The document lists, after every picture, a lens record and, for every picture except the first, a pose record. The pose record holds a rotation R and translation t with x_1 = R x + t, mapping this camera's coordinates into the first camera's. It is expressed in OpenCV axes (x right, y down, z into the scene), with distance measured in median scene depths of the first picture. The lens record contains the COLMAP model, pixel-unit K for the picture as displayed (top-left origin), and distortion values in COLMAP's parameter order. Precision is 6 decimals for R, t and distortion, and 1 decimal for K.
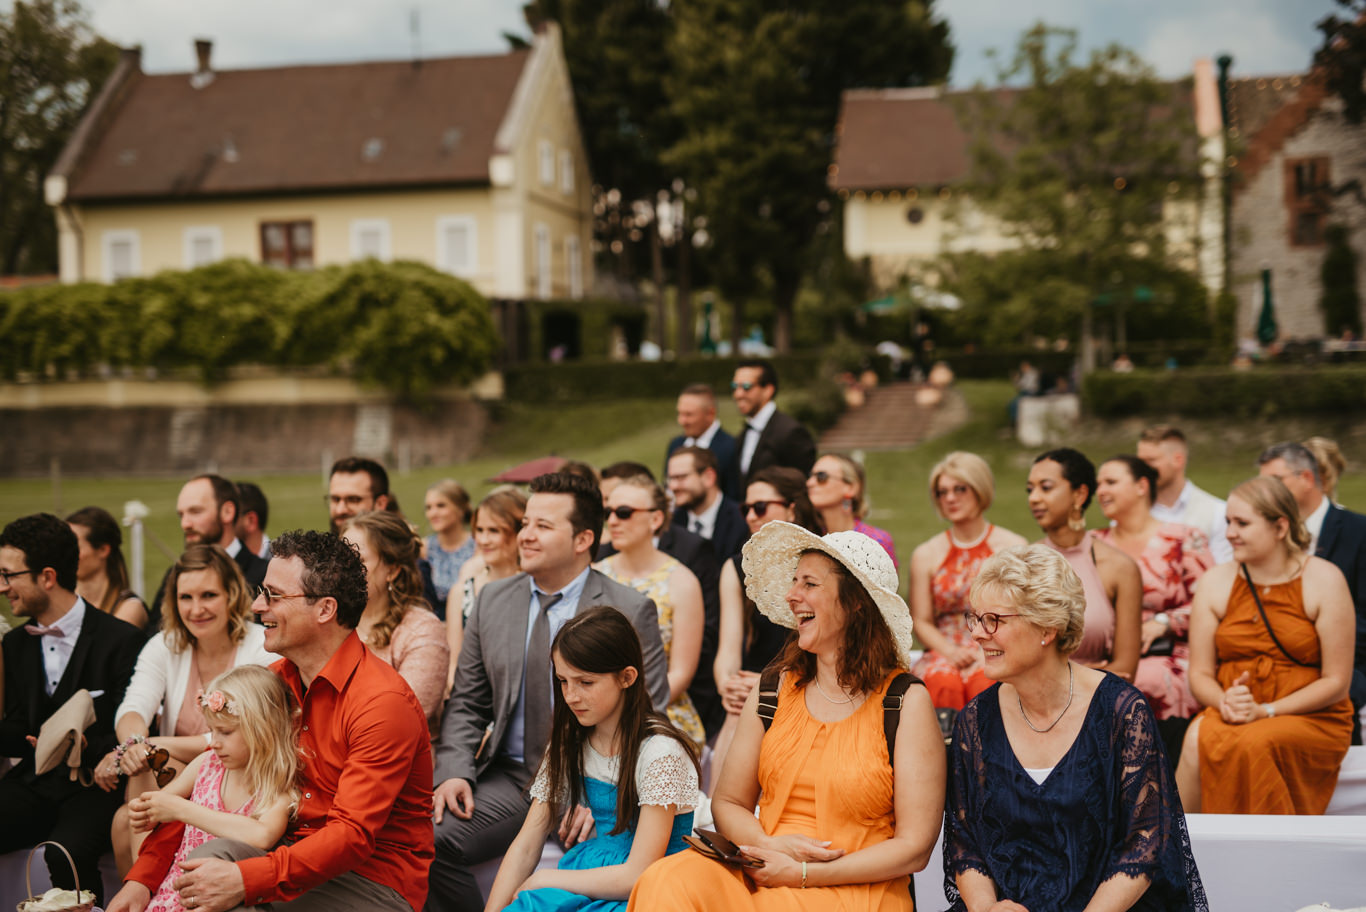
lens RADIAL K [[2093.2, 0, 682.4], [0, 2093.2, 455.6], [0, 0, 1]] dist [-0.013428, 0.000000]
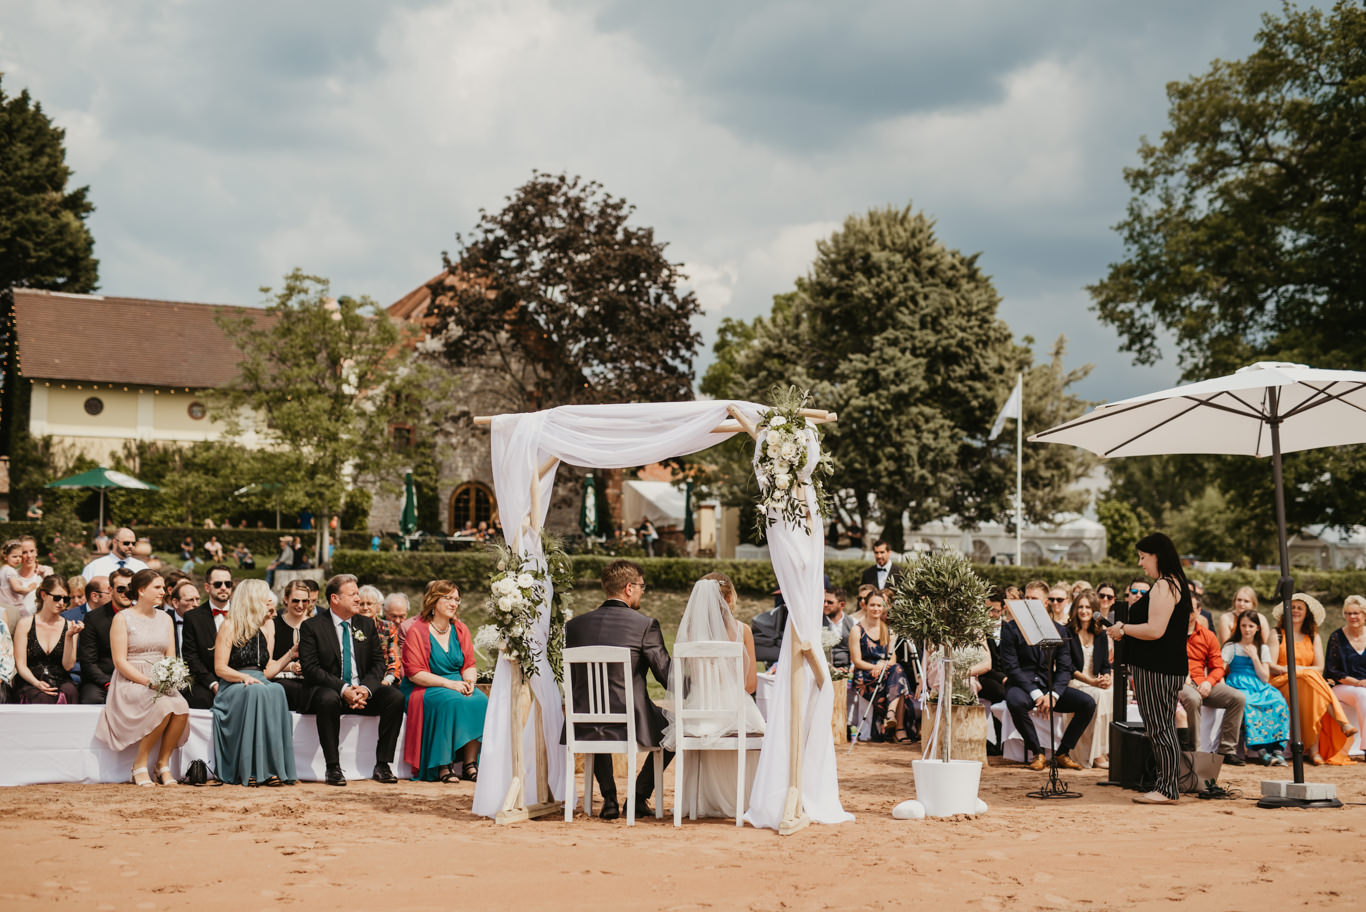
lens RADIAL K [[2093.2, 0, 682.4], [0, 2093.2, 456.6], [0, 0, 1]] dist [-0.013428, 0.000000]
pose [[0.839313, 0.068867, 0.539269, -0.228648], [-0.020137, 0.995202, -0.095751, 0.014545], [-0.543275, 0.069506, 0.836673, -0.119684]]
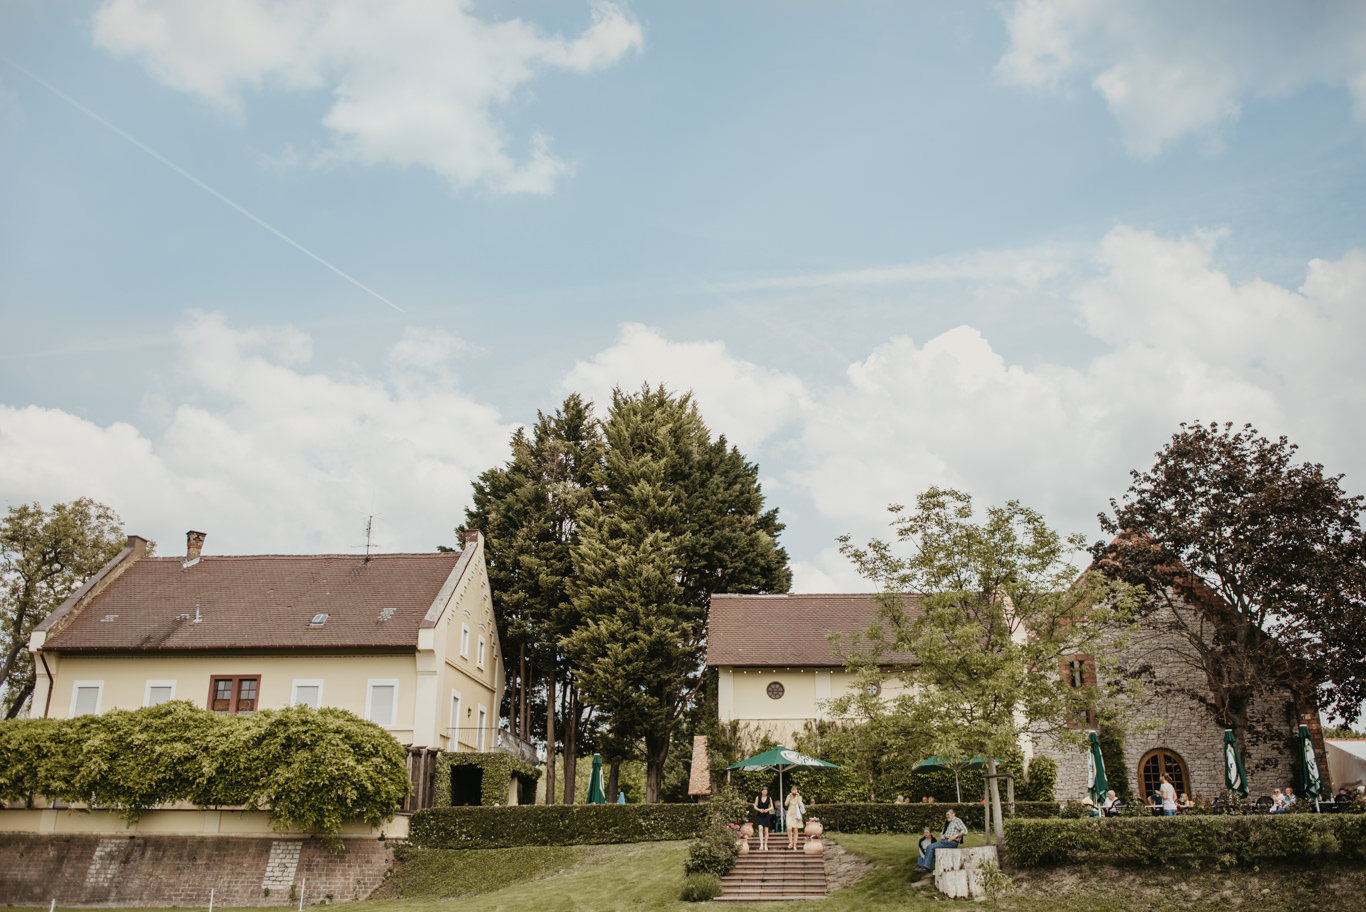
lens RADIAL K [[1177.2, 0, 705.7], [0, 1177.2, 461.4], [0, 0, 1]] dist [-0.062558, 0.048358]
pose [[0.990729, 0.063562, 0.120063, -0.016702], [-0.018179, 0.937872, -0.346505, -0.004226], [-0.134628, 0.341110, 0.930333, 0.335191]]
